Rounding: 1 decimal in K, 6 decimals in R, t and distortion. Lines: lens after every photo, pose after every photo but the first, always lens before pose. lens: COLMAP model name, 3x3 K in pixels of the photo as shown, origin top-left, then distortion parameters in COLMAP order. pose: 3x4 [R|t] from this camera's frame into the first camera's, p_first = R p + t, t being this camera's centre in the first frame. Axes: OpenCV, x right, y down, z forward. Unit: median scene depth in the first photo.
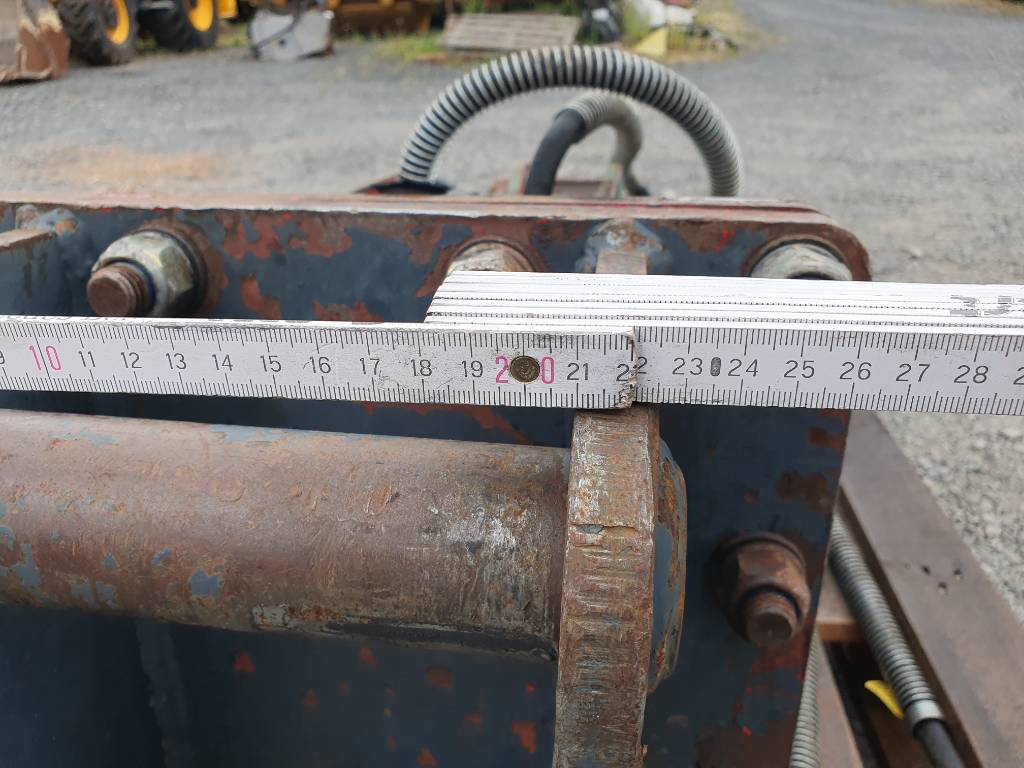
lens RADIAL K [[826.6, 0, 504.1], [0, 826.6, 397.2], [0, 0, 1]] dist [0.010526, -0.011573]
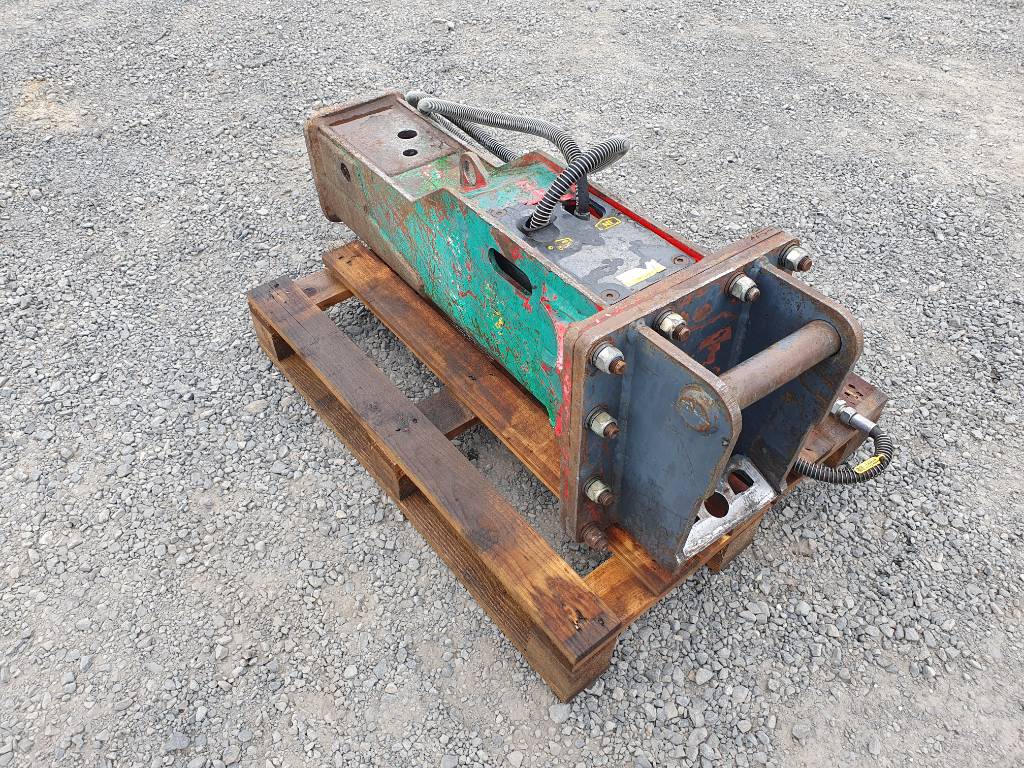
lens RADIAL K [[793.4, 0, 506.8], [0, 793.4, 382.6], [0, 0, 1]] dist [0.000641, 0.027973]
pose [[0.712456, -0.496806, 0.495571, -2.656007], [0.283289, 0.849752, 0.444600, -1.587391], [-0.641992, -0.176368, 0.746150, -1.045709]]
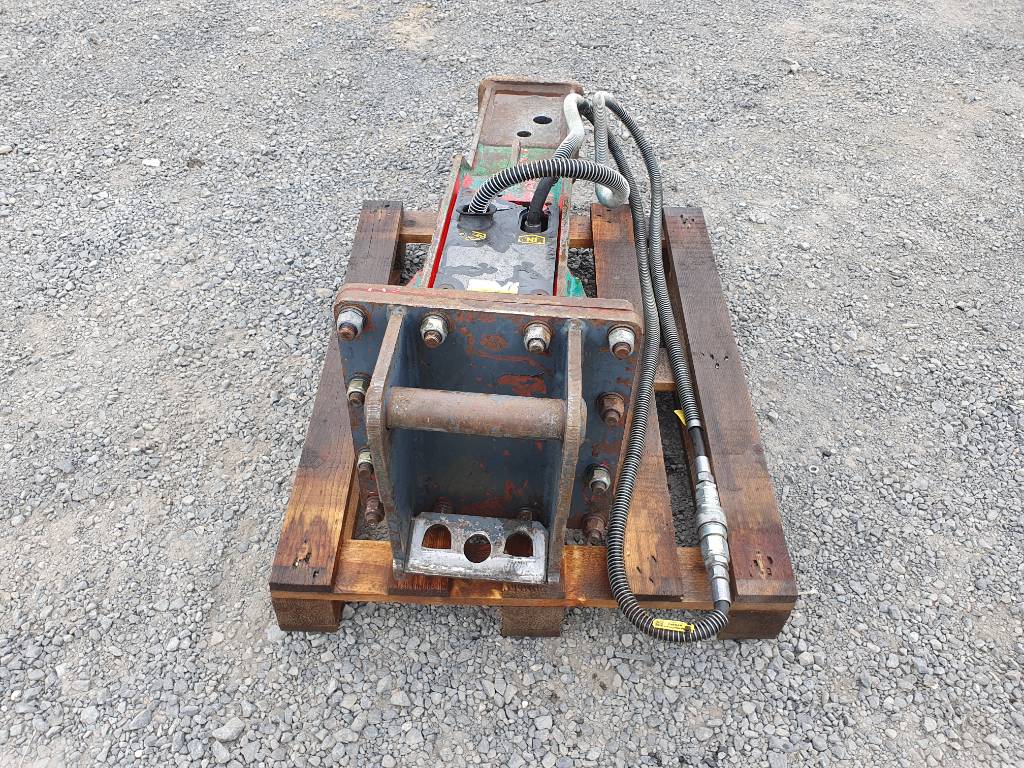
lens RADIAL K [[797.7, 0, 502.8], [0, 797.7, 388.2], [0, 0, 1]] dist [0.003717, 0.014362]
pose [[0.997221, -0.029824, 0.068270, -0.377814], [0.003525, 0.934237, 0.356634, -1.062963], [-0.074417, -0.355402, 0.931746, -2.102477]]
